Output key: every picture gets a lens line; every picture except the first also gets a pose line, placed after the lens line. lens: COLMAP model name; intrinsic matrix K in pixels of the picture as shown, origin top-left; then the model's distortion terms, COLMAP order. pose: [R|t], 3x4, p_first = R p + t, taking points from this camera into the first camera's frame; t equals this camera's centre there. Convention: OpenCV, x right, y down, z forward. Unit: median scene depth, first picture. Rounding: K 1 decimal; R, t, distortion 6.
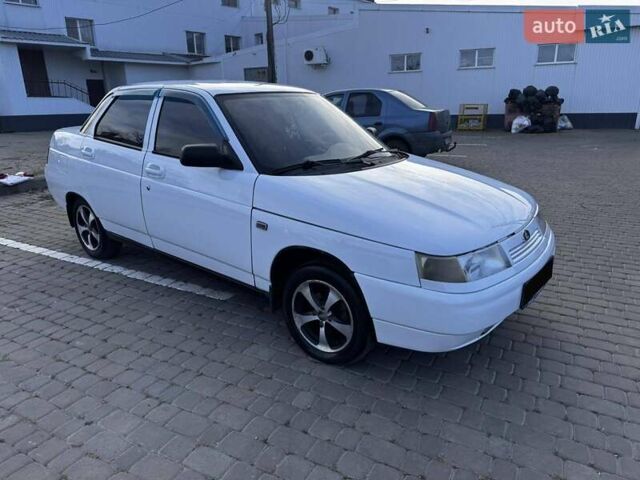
lens RADIAL K [[451.5, 0, 317.0], [0, 451.5, 242.7], [0, 0, 1]] dist [0.039262, -0.044056]
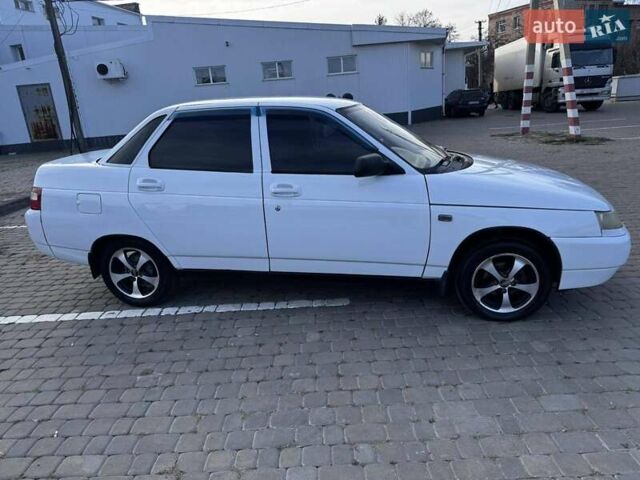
lens RADIAL K [[455.1, 0, 331.3], [0, 455.1, 241.7], [0, 0, 1]] dist [0.003633, -0.002320]
pose [[0.877929, -0.183538, 0.442216, -0.702730], [0.194741, 0.980643, 0.020388, -0.046705], [-0.437398, 0.068219, 0.896677, 0.085818]]
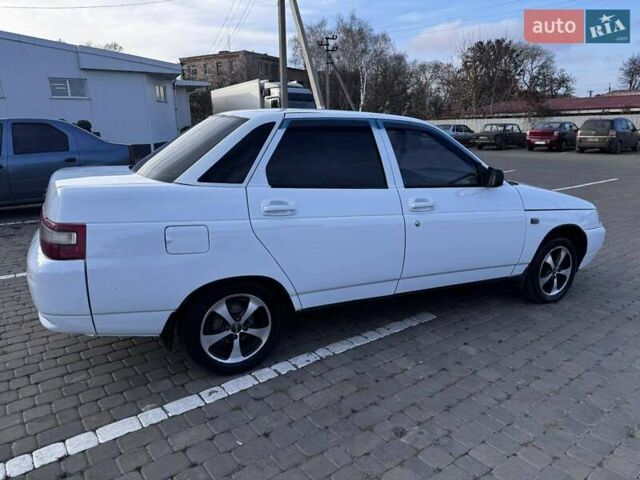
lens RADIAL K [[446.6, 0, 321.3], [0, 446.6, 240.4], [0, 0, 1]] dist [0.039763, -0.042805]
pose [[0.417619, -0.211411, 0.883685, -1.261807], [0.276106, 0.956092, 0.098249, -0.230927], [-0.865656, 0.202960, 0.457654, 0.752356]]
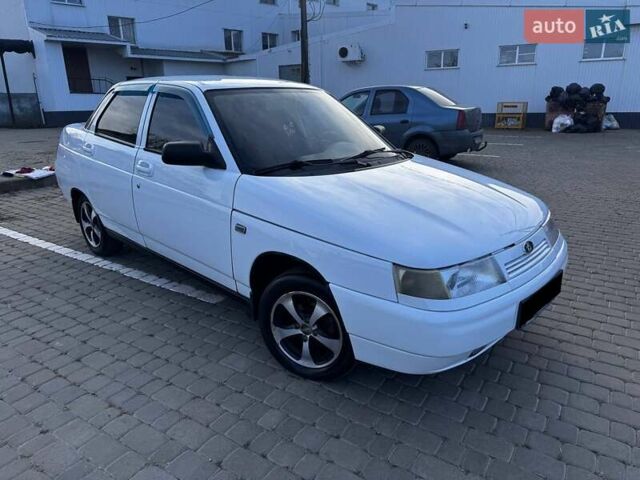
lens RADIAL K [[451.5, 0, 317.0], [0, 451.5, 242.7], [0, 0, 1]] dist [0.039262, -0.044056]
pose [[0.996854, 0.027027, -0.074514, 0.085428], [-0.026649, 0.999627, 0.006057, -0.014900], [0.074650, -0.004052, 0.997202, 0.056035]]
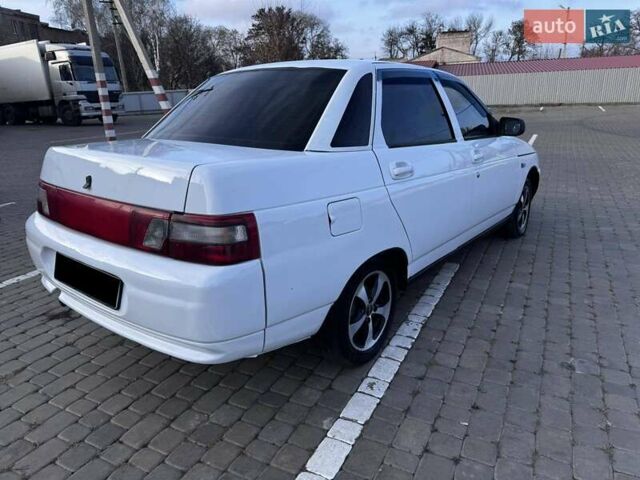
lens RADIAL K [[446.6, 0, 321.3], [0, 446.6, 240.4], [0, 0, 1]] dist [0.039763, -0.042805]
pose [[-0.019598, -0.300496, 0.953582, -1.294284], [0.334535, 0.896819, 0.289484, -0.377079], [-0.942179, 0.324680, 0.082950, 1.263929]]
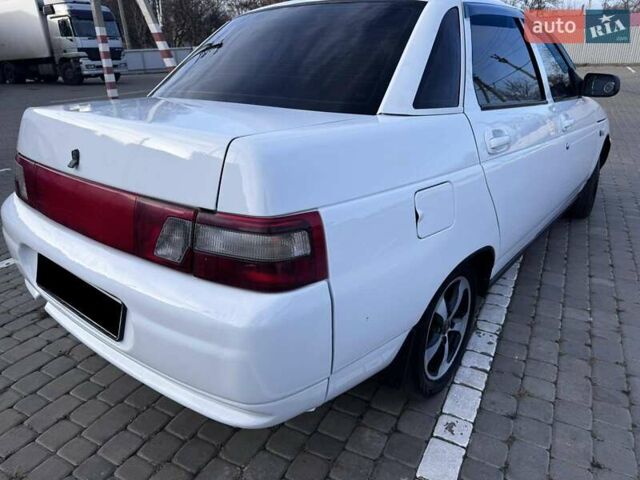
lens RADIAL K [[453.5, 0, 316.2], [0, 453.5, 238.0], [0, 0, 1]] dist [-0.000975, 0.000745]
pose [[0.005676, -0.368844, 0.929474, -1.122236], [0.330589, 0.877919, 0.346366, -0.383641], [-0.943758, 0.305308, 0.126919, 1.333218]]
